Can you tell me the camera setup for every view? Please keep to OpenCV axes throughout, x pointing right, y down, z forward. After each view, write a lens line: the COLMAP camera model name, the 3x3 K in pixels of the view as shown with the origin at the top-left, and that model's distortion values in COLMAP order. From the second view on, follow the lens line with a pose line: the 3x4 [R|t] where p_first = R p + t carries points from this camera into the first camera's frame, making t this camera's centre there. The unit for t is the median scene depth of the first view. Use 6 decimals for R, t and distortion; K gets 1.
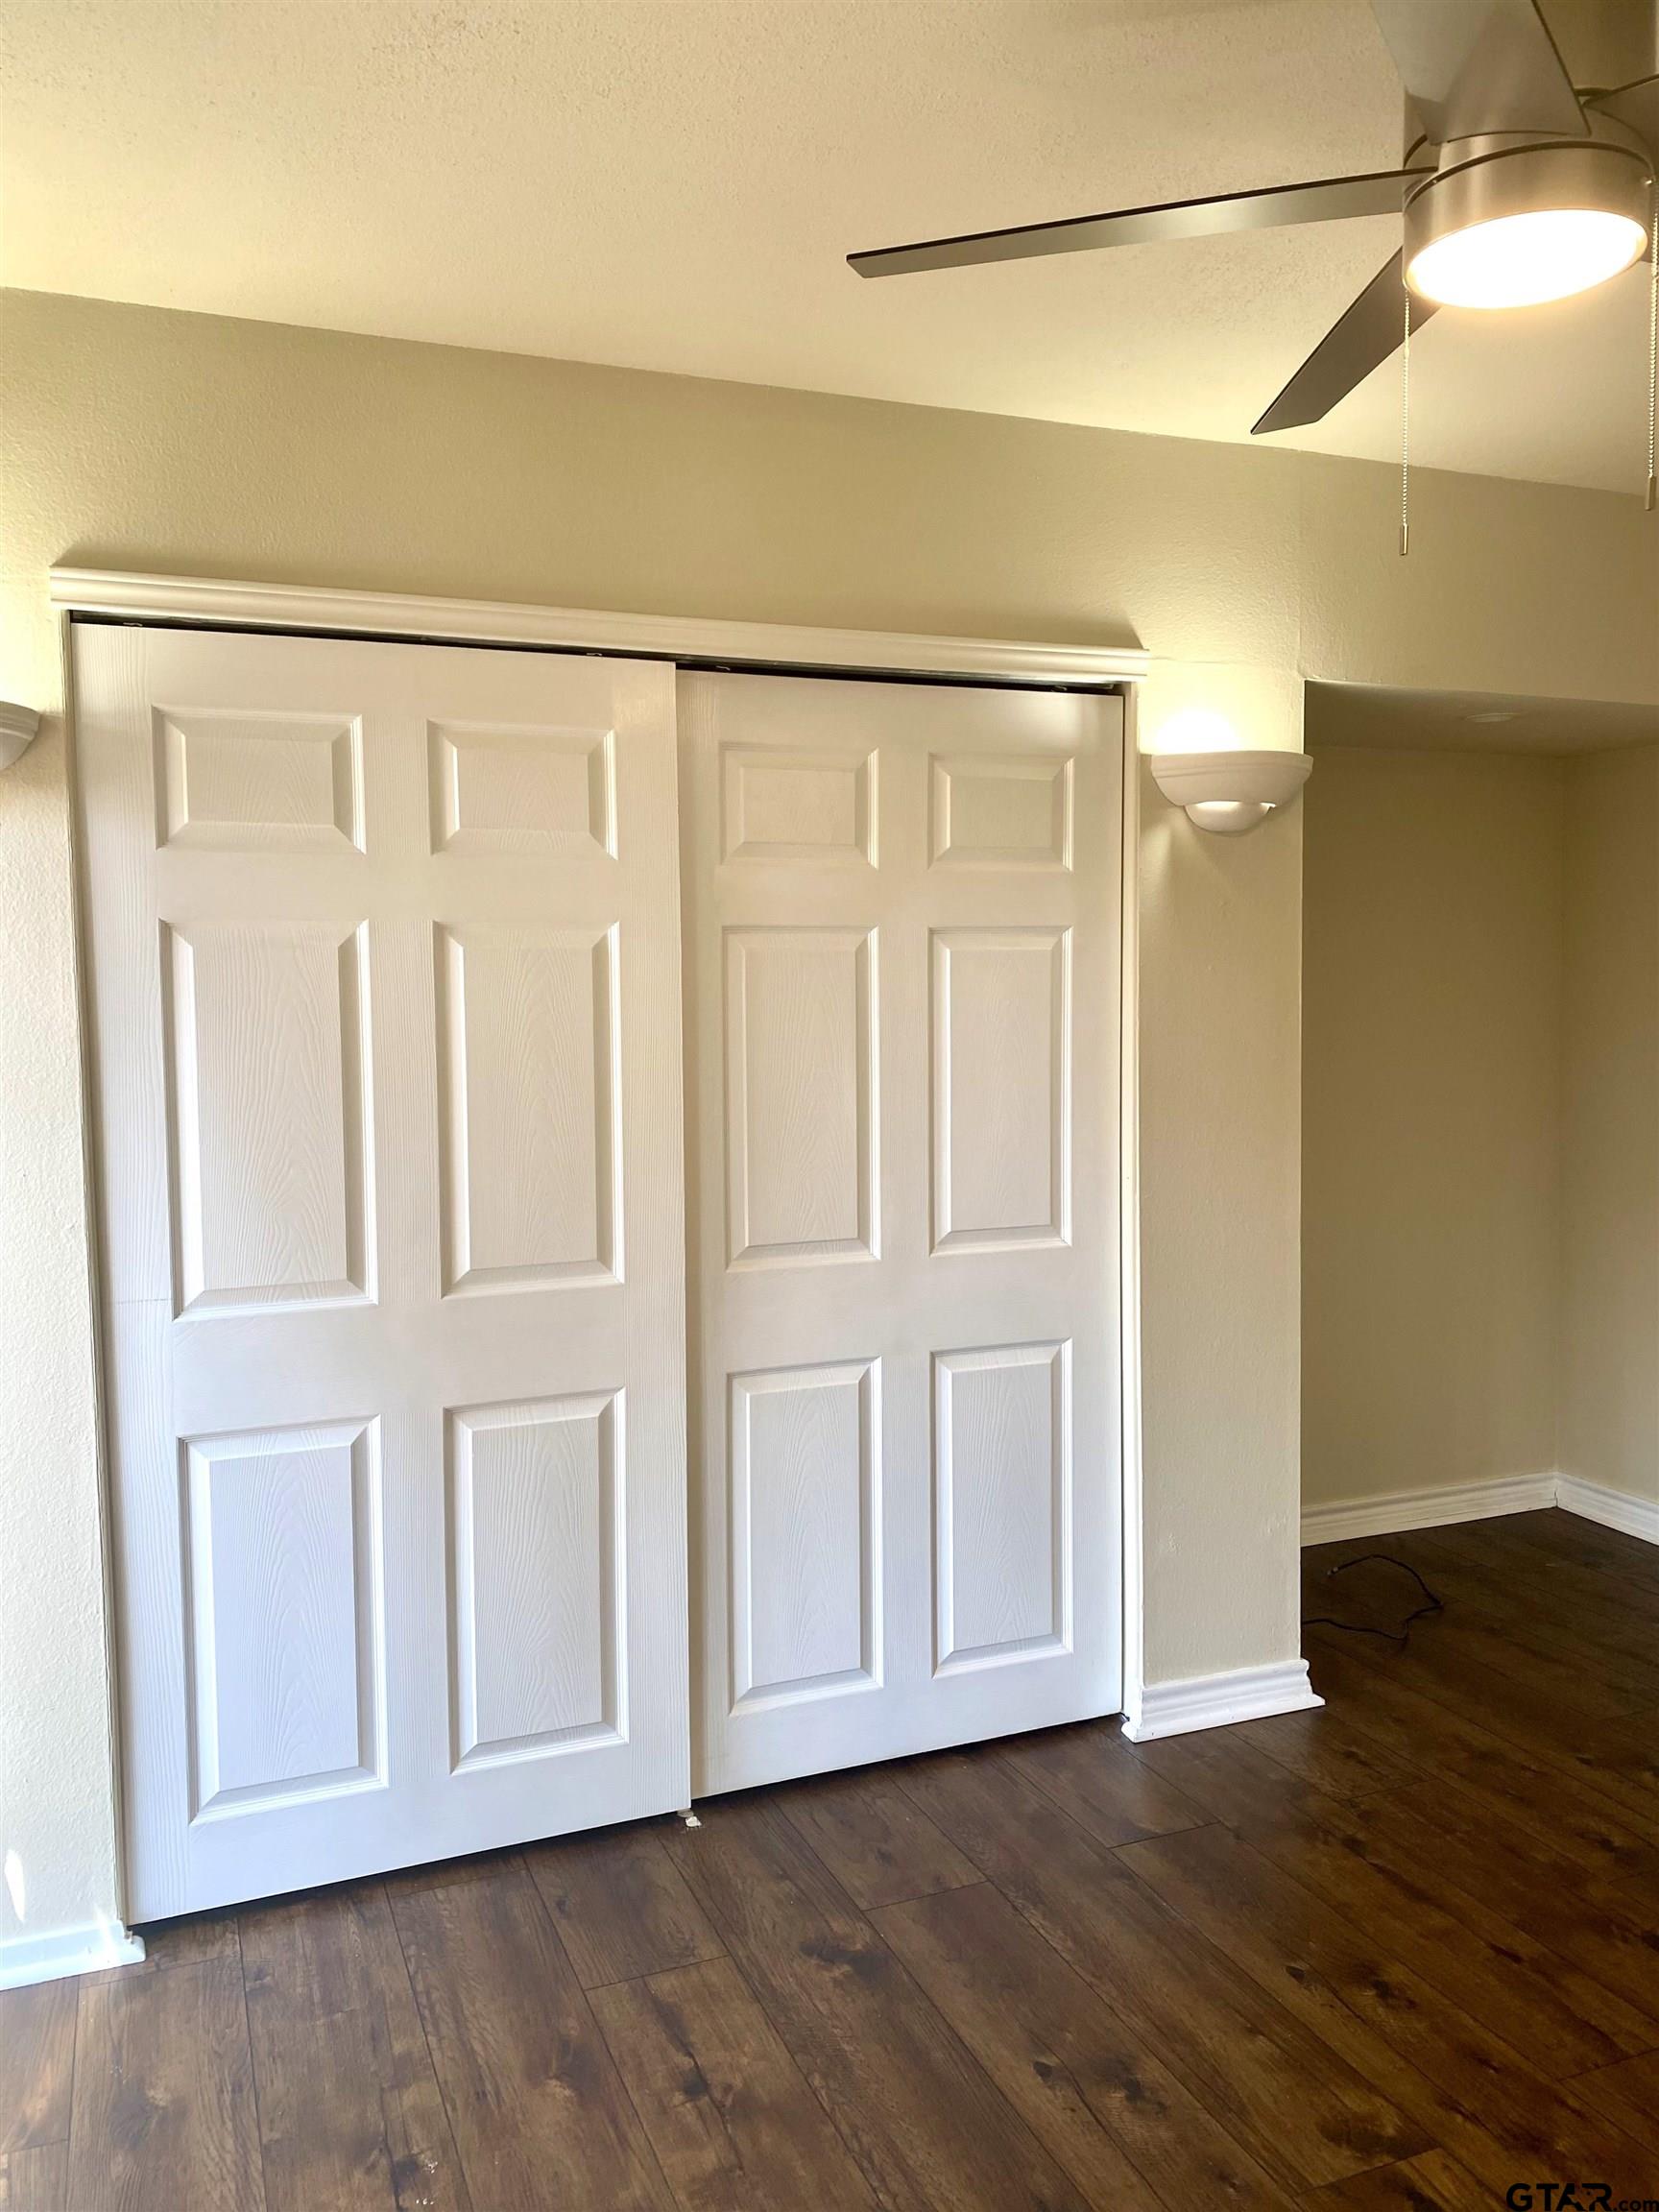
lens RADIAL K [[1638.9, 0, 829.5], [0, 1638.9, 1106.0], [0, 0, 1]] dist [0.023399, -0.001731]
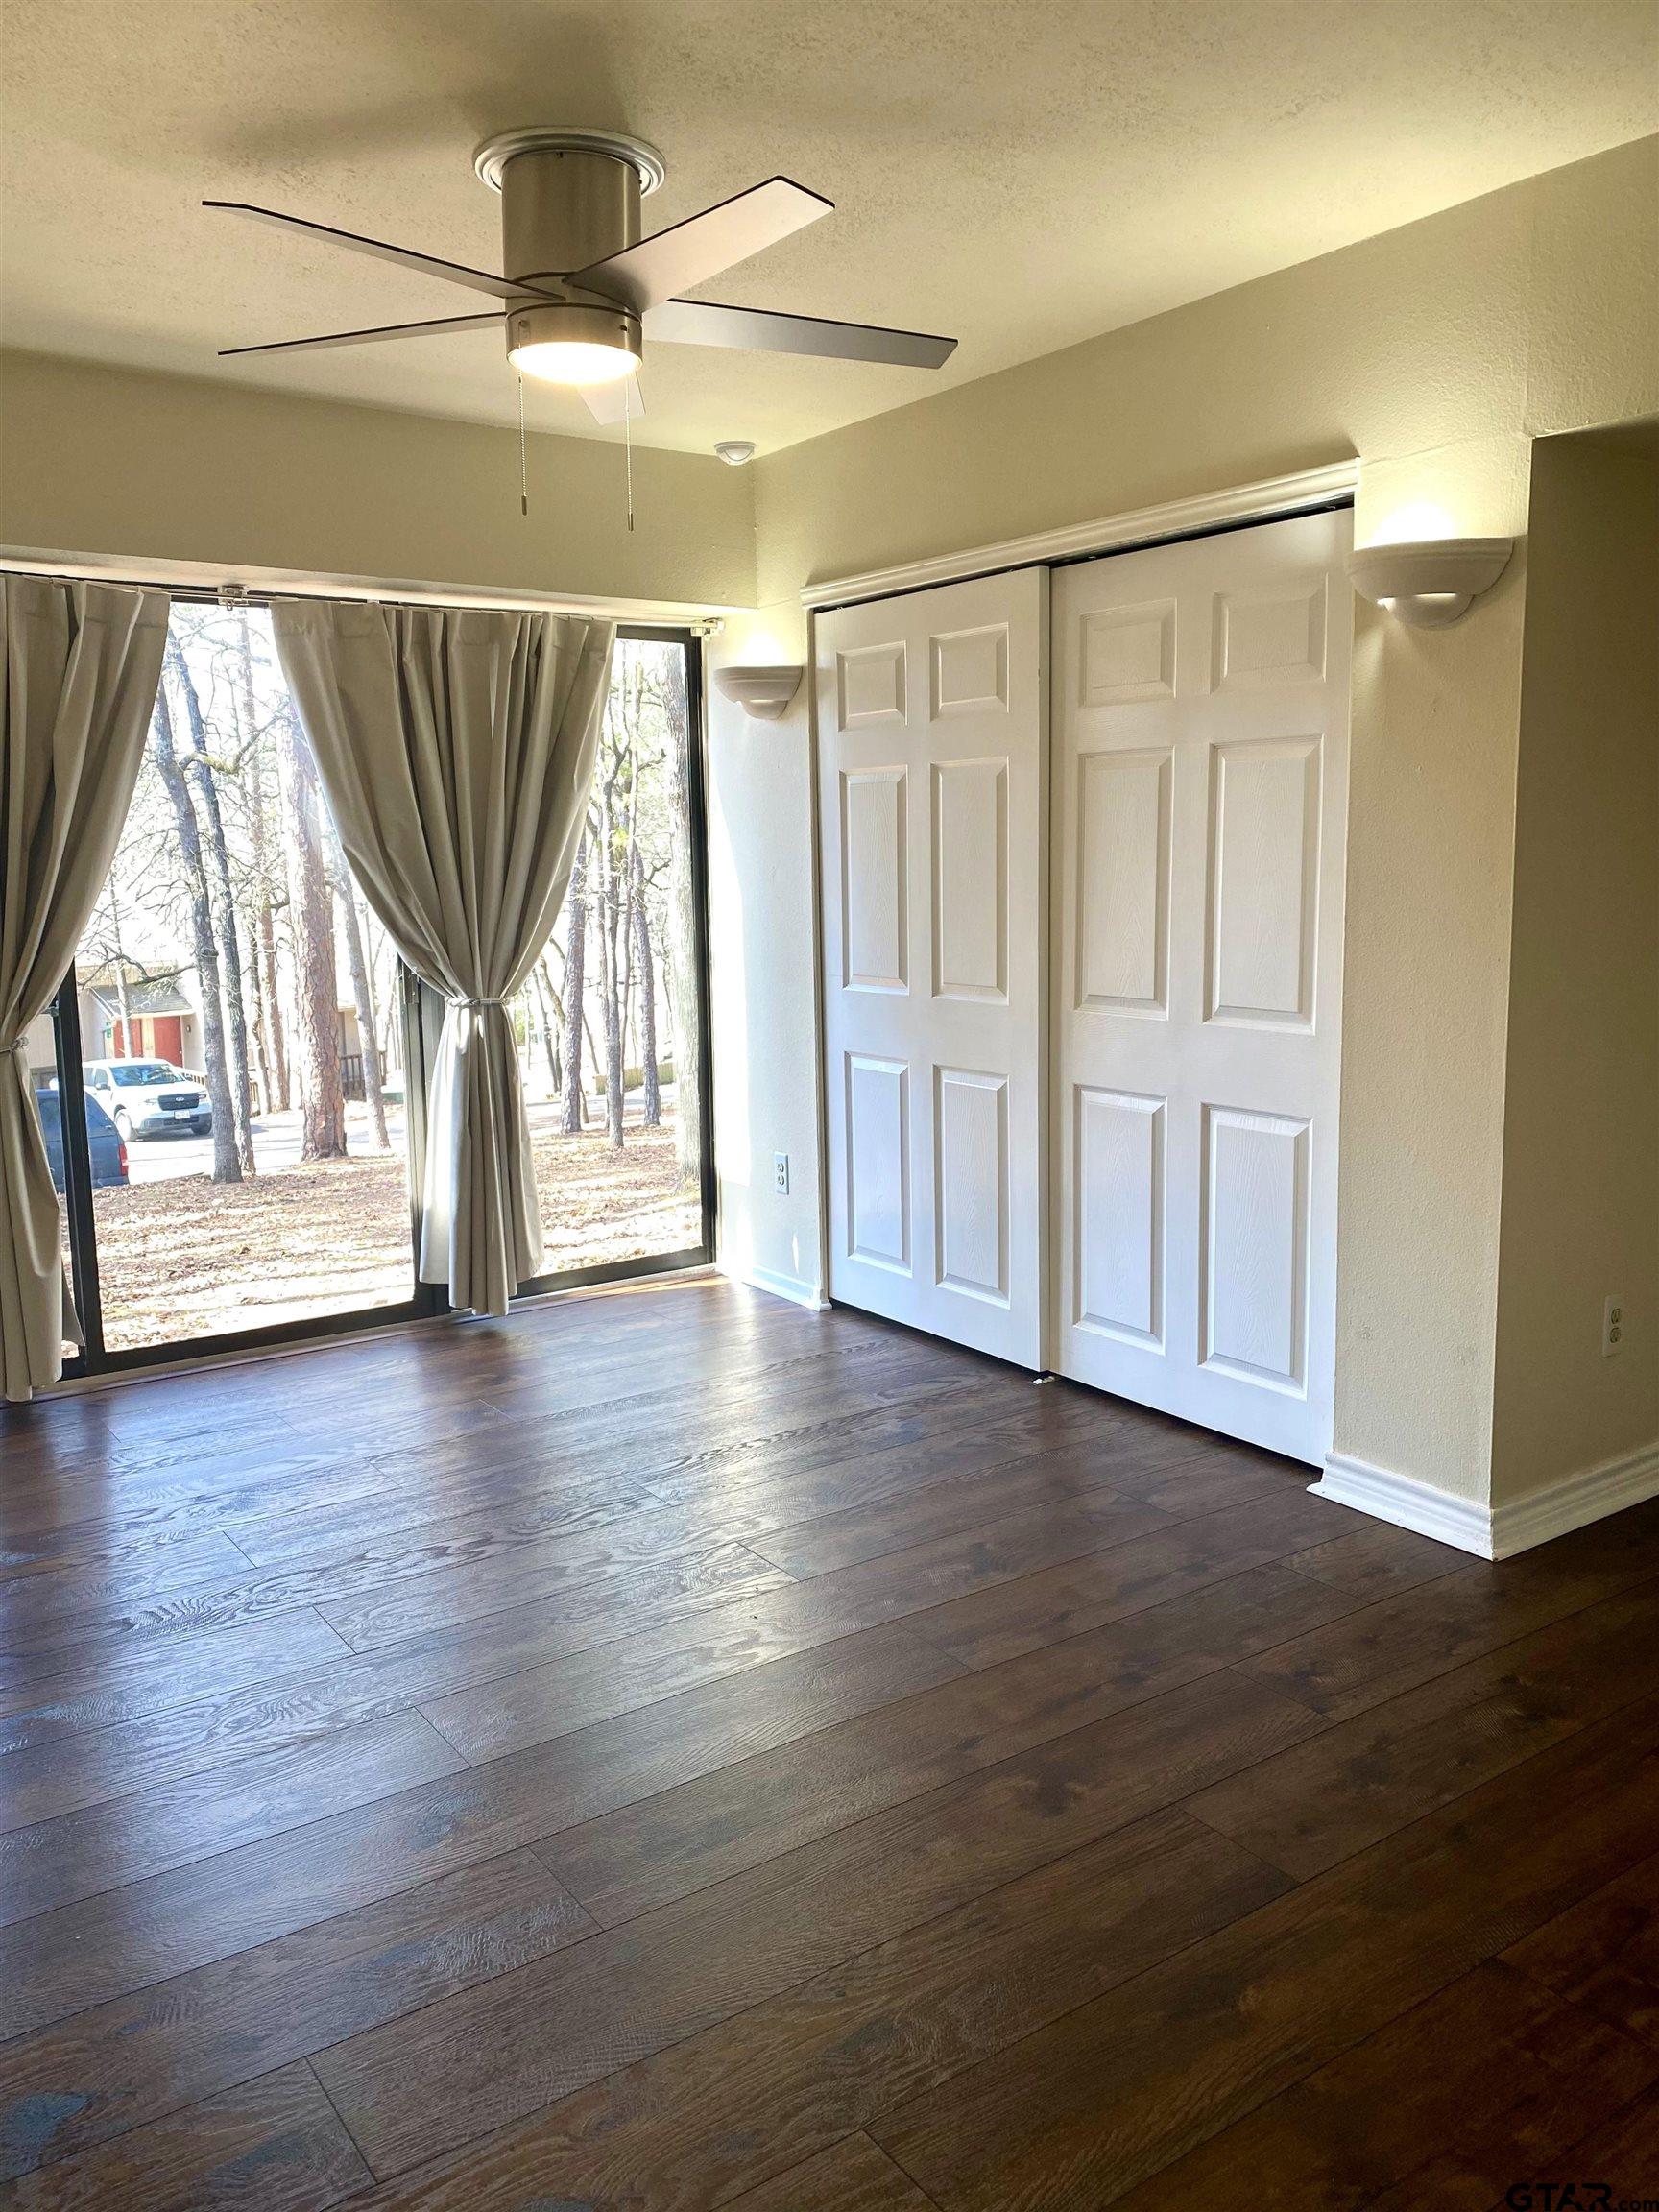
lens RADIAL K [[1687.1, 0, 829.5], [0, 1687.1, 1106.0], [0, 0, 1]] dist [0.009257, -0.003175]
pose [[0.240389, 0.165038, -0.956544, 1.247424], [-0.041266, 0.986287, 0.159800, -0.036860], [0.969799, 0.001059, 0.243903, 0.449478]]
